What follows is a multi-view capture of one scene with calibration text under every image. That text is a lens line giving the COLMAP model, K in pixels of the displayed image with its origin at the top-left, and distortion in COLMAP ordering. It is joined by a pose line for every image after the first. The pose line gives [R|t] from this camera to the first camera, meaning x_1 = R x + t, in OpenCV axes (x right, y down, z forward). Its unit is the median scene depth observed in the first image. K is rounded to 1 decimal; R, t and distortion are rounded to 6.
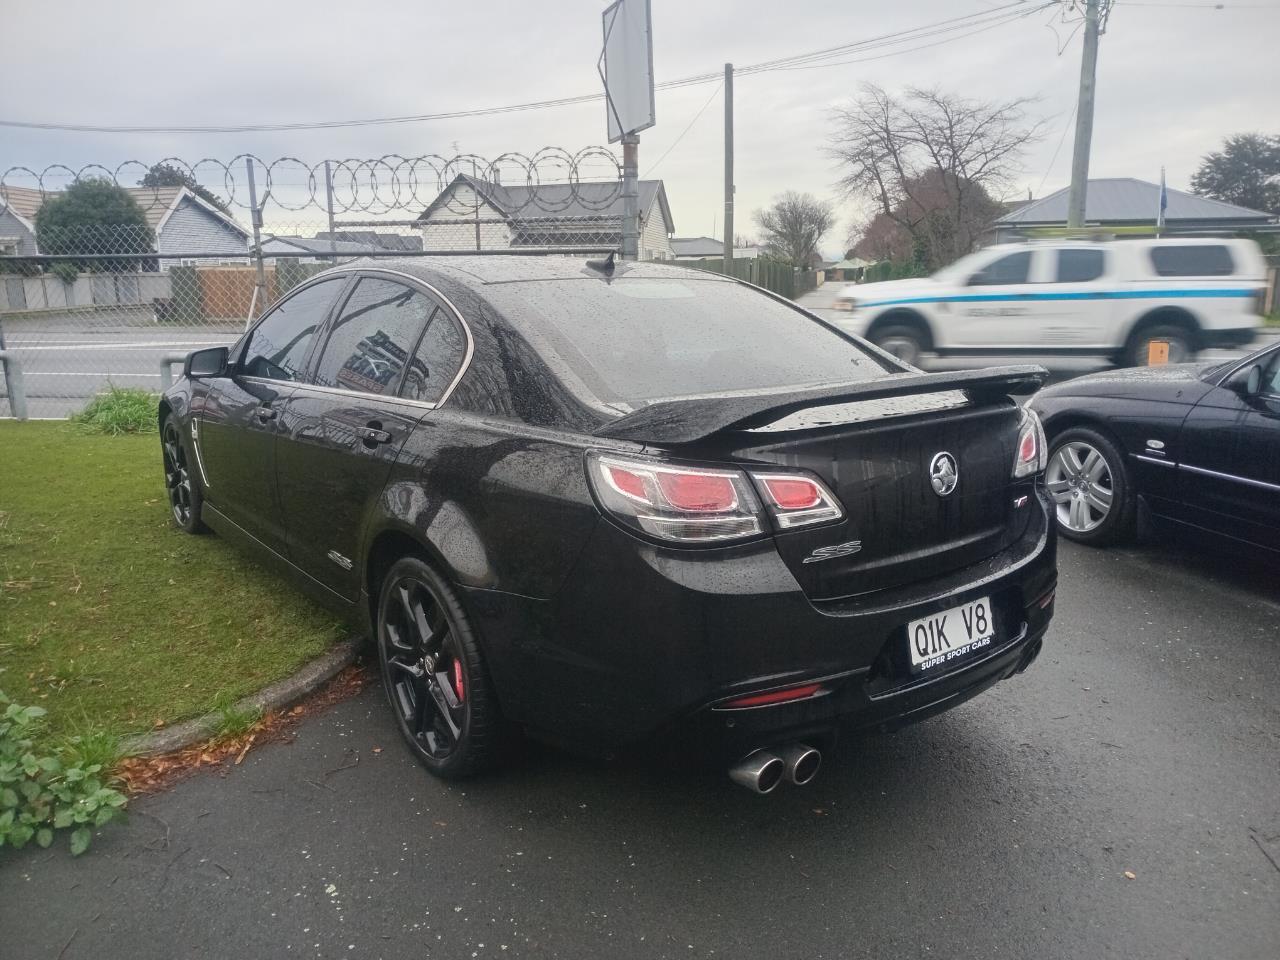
lens RADIAL K [[949.1, 0, 640.0], [0, 949.1, 480.0], [0, 0, 1]] dist [0.069937, -0.105299]
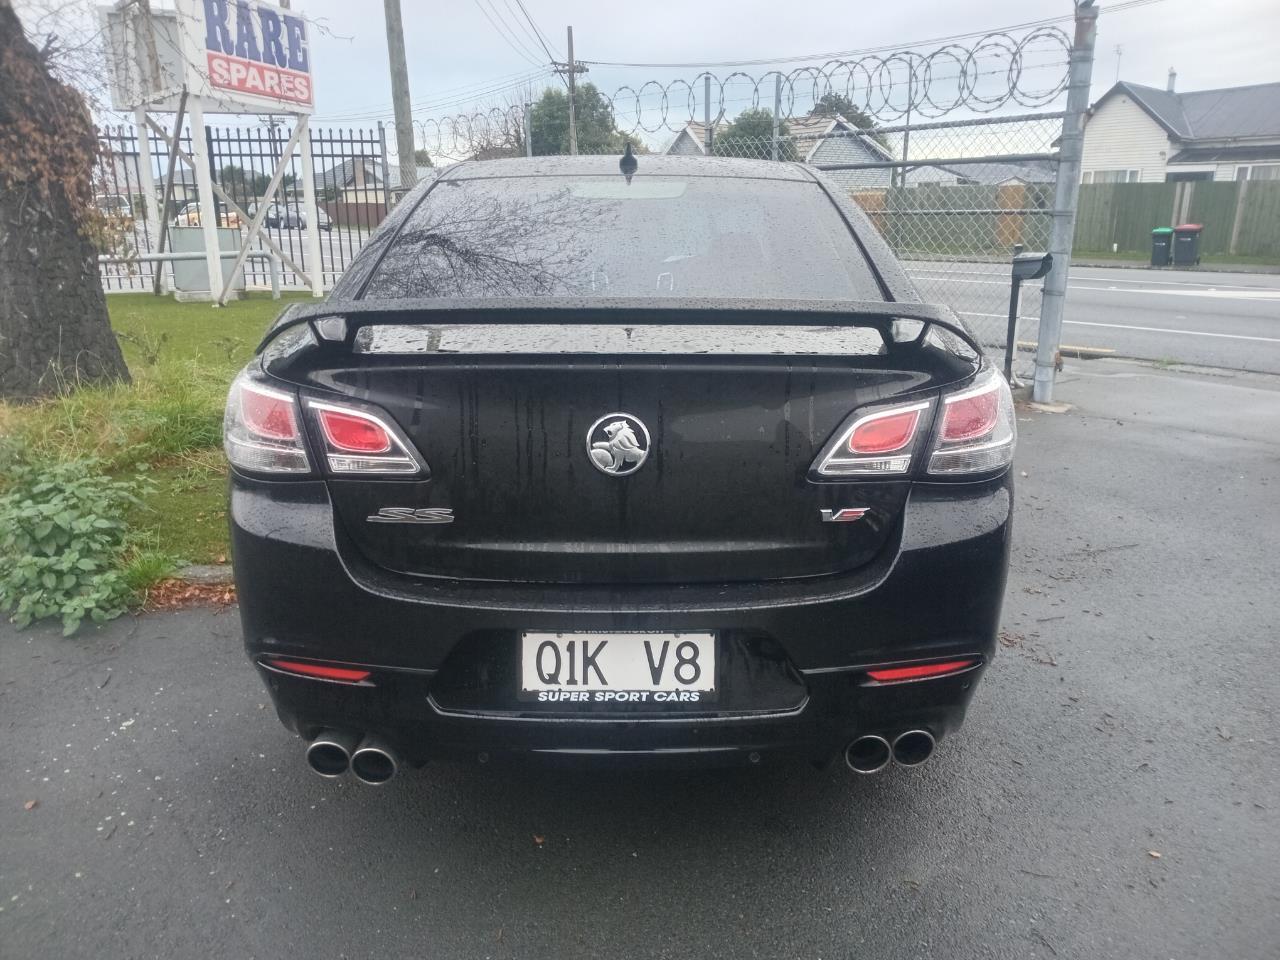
lens RADIAL K [[949.1, 0, 640.0], [0, 949.1, 480.0], [0, 0, 1]] dist [0.069937, -0.105299]
pose [[0.790568, 0.174921, -0.586860, 0.744551], [-0.132206, 0.984489, 0.115342, -0.063227], [0.597933, -0.013600, 0.801431, 0.448939]]
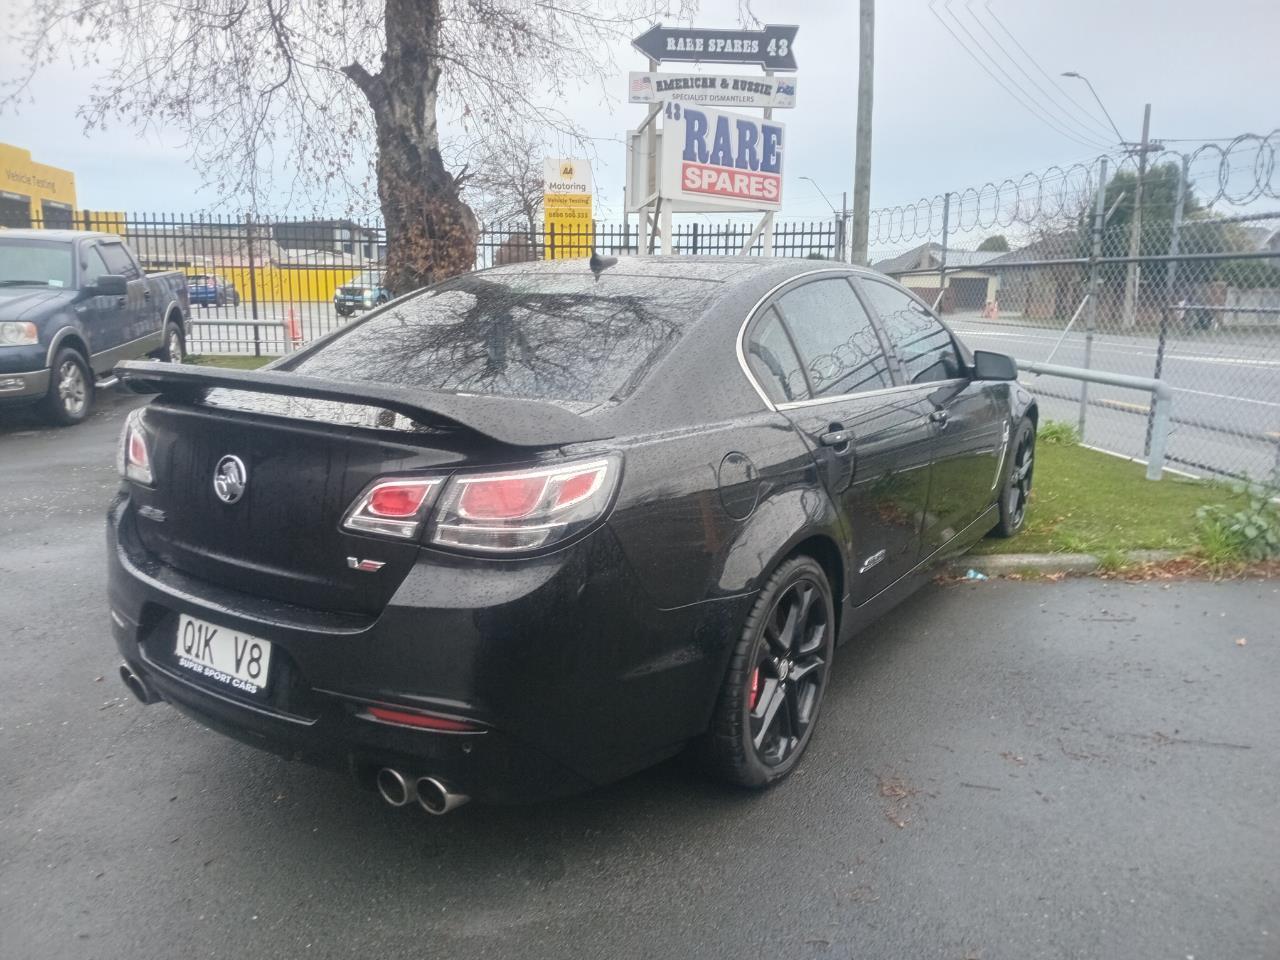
lens RADIAL K [[937.8, 0, 640.2], [0, 937.8, 488.2], [0, 0, 1]] dist [0.077545, -0.126813]
pose [[0.325661, 0.210881, -0.921669, 1.282959], [-0.214602, 0.965854, 0.145163, -0.214019], [0.920810, 0.150519, 0.359796, 1.036079]]
